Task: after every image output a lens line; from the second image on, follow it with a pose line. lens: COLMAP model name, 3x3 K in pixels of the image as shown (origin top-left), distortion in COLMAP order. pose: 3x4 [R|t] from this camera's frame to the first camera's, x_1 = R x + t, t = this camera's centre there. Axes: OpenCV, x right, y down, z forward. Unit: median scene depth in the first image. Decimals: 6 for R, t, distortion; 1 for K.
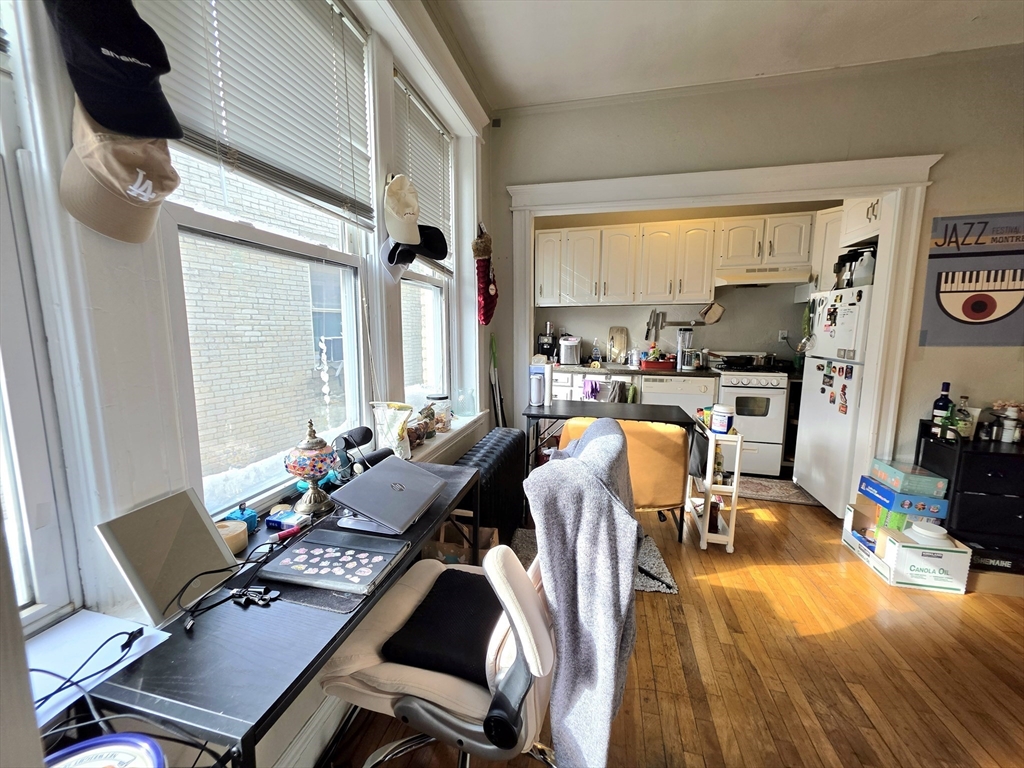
lens RADIAL K [[409.4, 0, 509.3], [0, 409.4, 381.1], [0, 0, 1]] dist [0.002274, 0.000038]
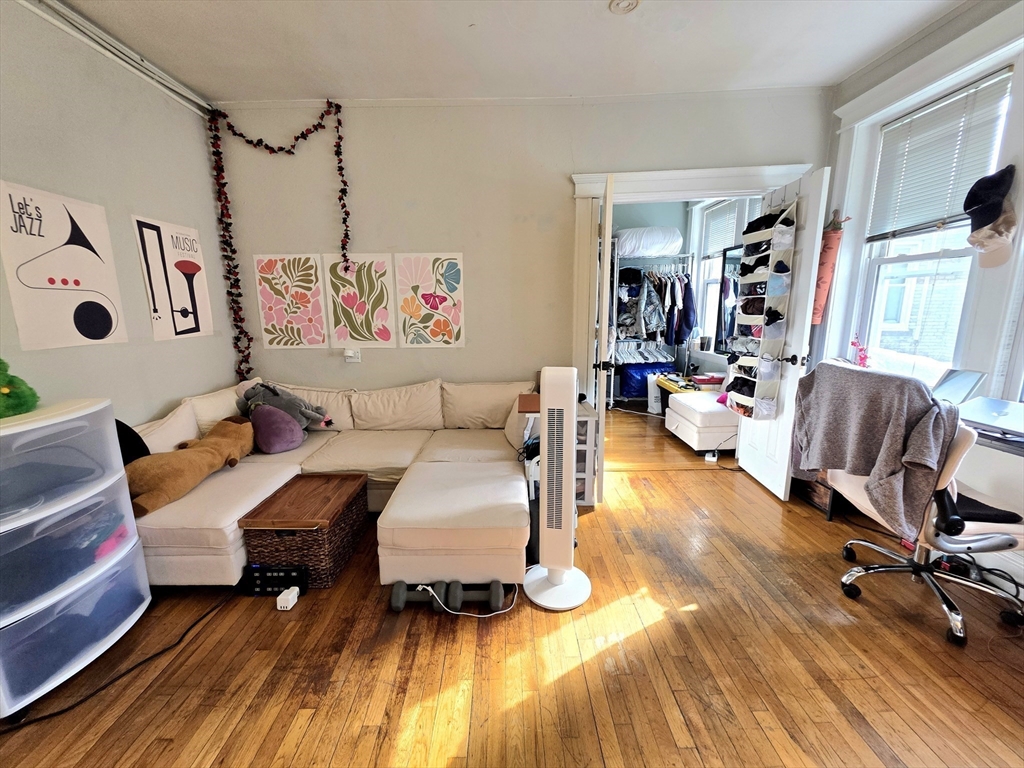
lens RADIAL K [[409.4, 0, 509.5], [0, 409.4, 382.0], [0, 0, 1]] dist [0.002274, 0.000038]
pose [[-0.971196, 0.055835, -0.231648, 0.702199], [-0.019947, 0.949696, 0.312538, -0.107120], [0.237445, 0.308156, -0.921227, 0.763322]]
